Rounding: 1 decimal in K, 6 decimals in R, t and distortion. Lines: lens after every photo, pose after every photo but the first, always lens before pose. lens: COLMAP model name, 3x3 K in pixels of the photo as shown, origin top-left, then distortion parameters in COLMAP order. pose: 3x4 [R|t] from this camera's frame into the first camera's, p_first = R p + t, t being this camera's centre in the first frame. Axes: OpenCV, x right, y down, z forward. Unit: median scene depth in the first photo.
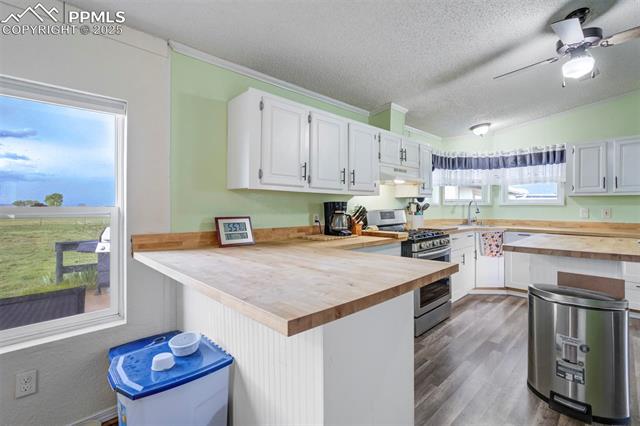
lens RADIAL K [[296.7, 0, 320.8], [0, 296.7, 206.6], [0, 0, 1]] dist [-0.020480, 0.008434]
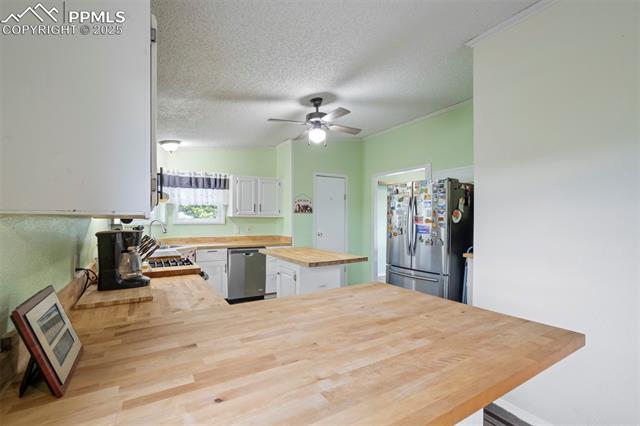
lens RADIAL K [[296.7, 0, 318.3], [0, 296.7, 216.0], [0, 0, 1]] dist [-0.020480, 0.008434]
pose [[0.222713, 0.002694, 0.974880, -0.308354], [-0.000811, 0.999996, -0.002578, -0.035749], [-0.974884, -0.000217, 0.222715, 0.355734]]
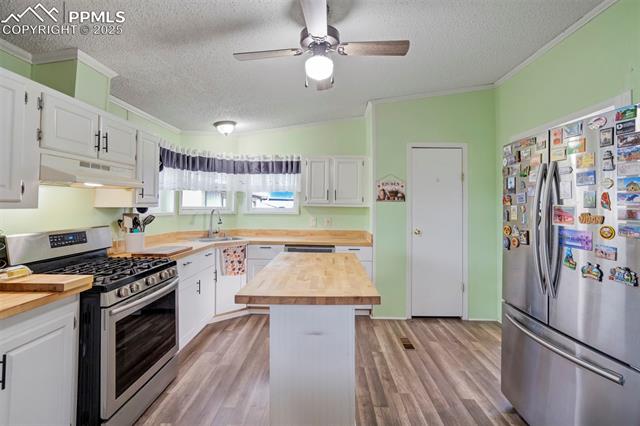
lens RADIAL K [[296.7, 0, 321.6], [0, 296.7, 194.5], [0, 0, 1]] dist [-0.020480, 0.008434]
pose [[0.707956, 0.031201, 0.705567, 0.149320], [-0.006337, 0.999264, -0.037830, -0.037210], [-0.706228, 0.022311, 0.707632, 0.208090]]
